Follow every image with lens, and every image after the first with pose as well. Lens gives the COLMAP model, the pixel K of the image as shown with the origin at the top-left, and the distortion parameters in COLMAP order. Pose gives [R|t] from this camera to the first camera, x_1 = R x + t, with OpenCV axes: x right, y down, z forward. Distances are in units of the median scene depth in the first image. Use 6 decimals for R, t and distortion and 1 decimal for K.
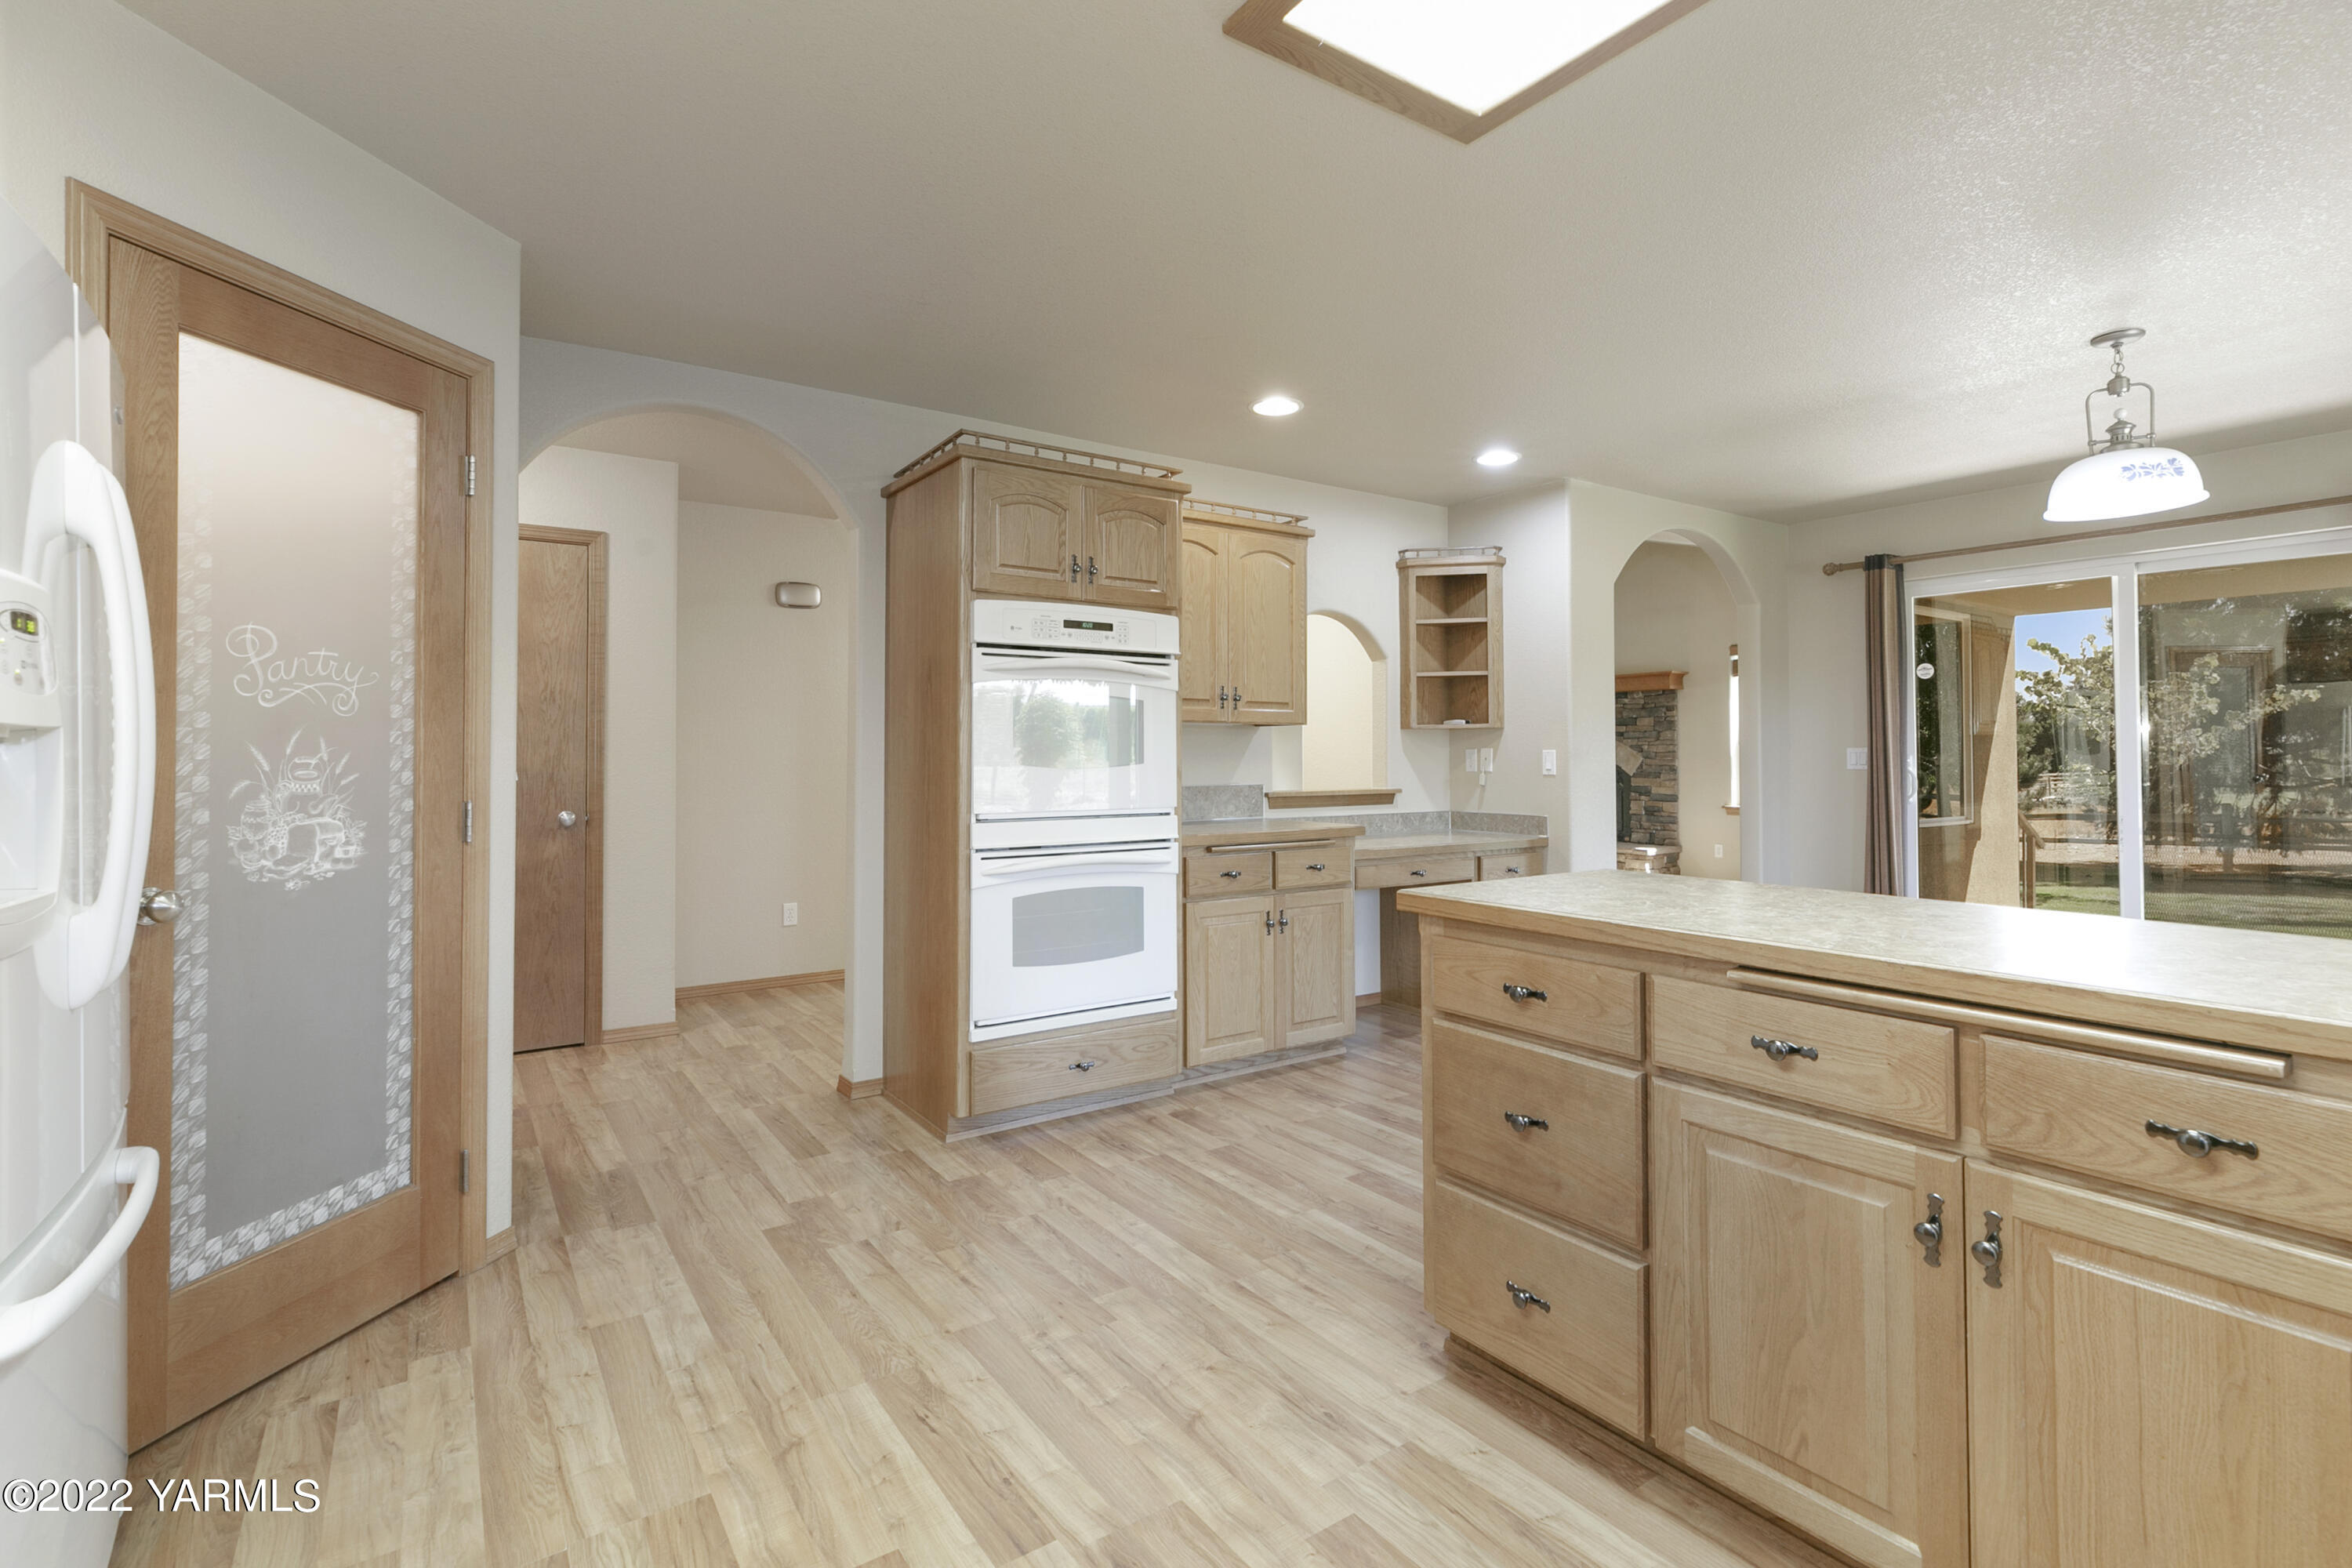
lens RADIAL K [[1092.5, 0, 1190.9], [0, 1092.5, 737.6], [0, 0, 1]] dist [0.000247, 0.000434]
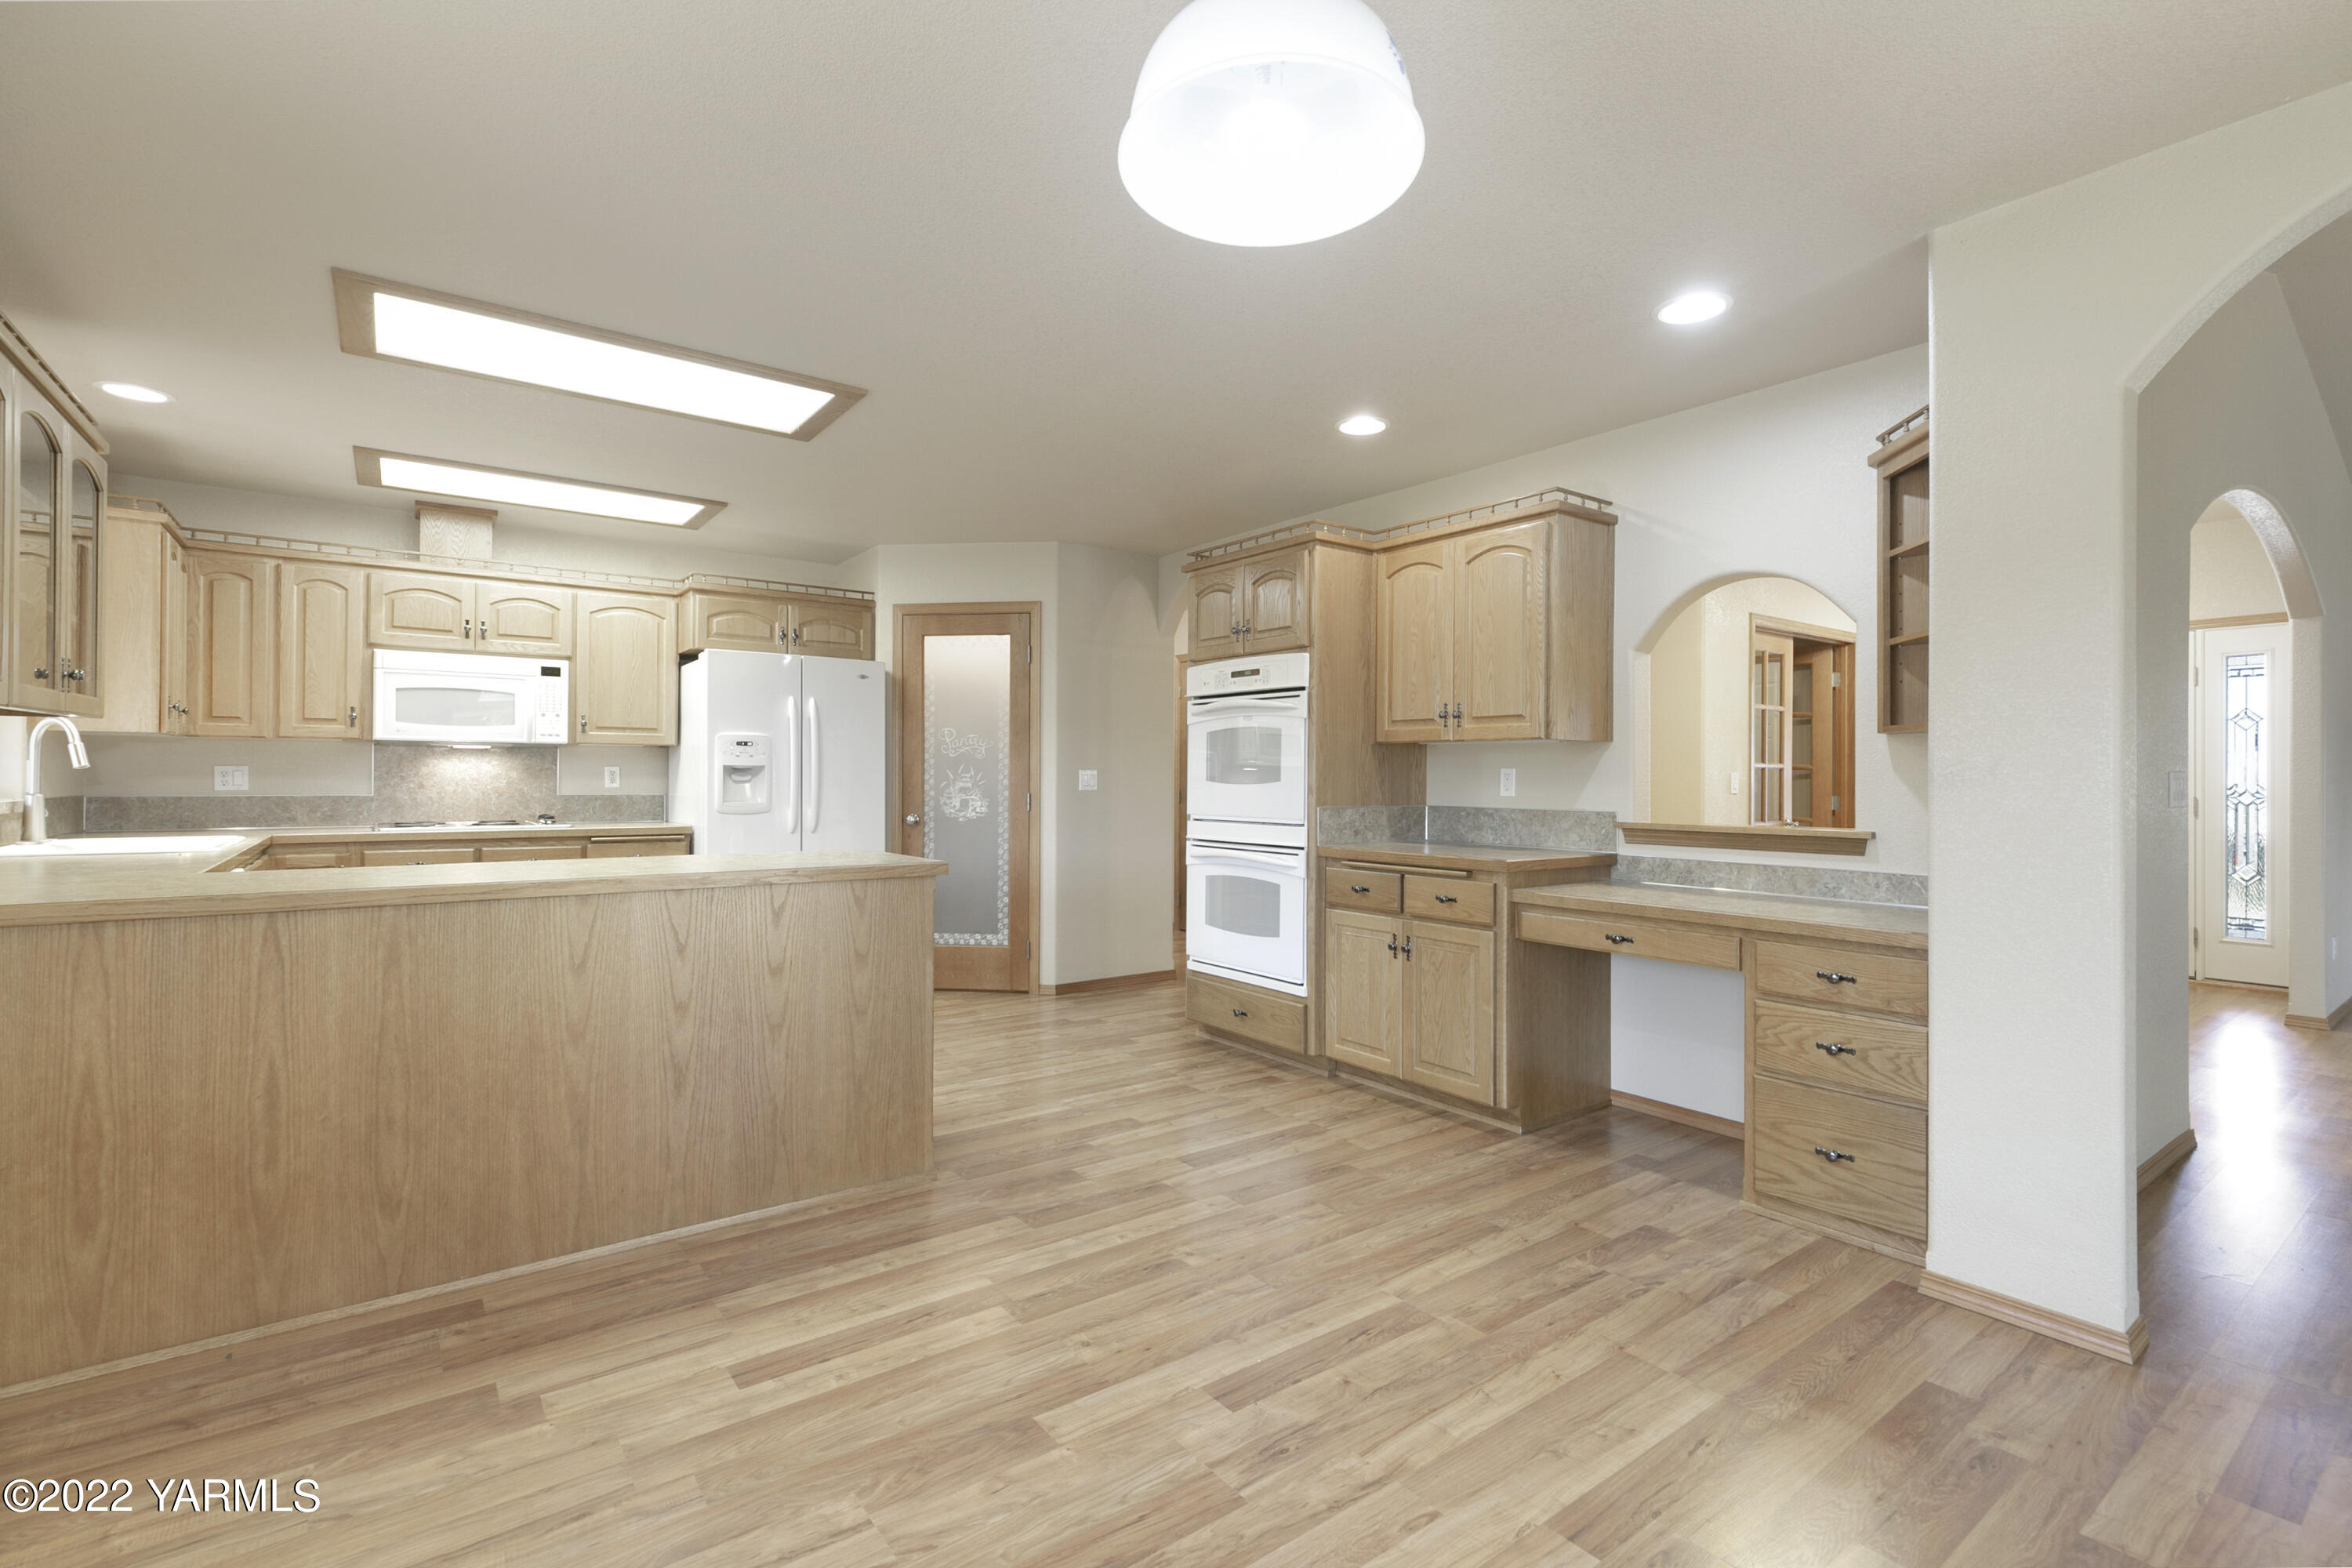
lens RADIAL K [[1092.5, 0, 1194.1], [0, 1092.5, 776.9], [0, 0, 1]] dist [0.000247, 0.000434]
pose [[0.030511, 0.000749, -0.999534, 1.164548], [0.010385, 0.999946, 0.001066, 0.016694], [0.999480, -0.010412, 0.030502, 0.881360]]
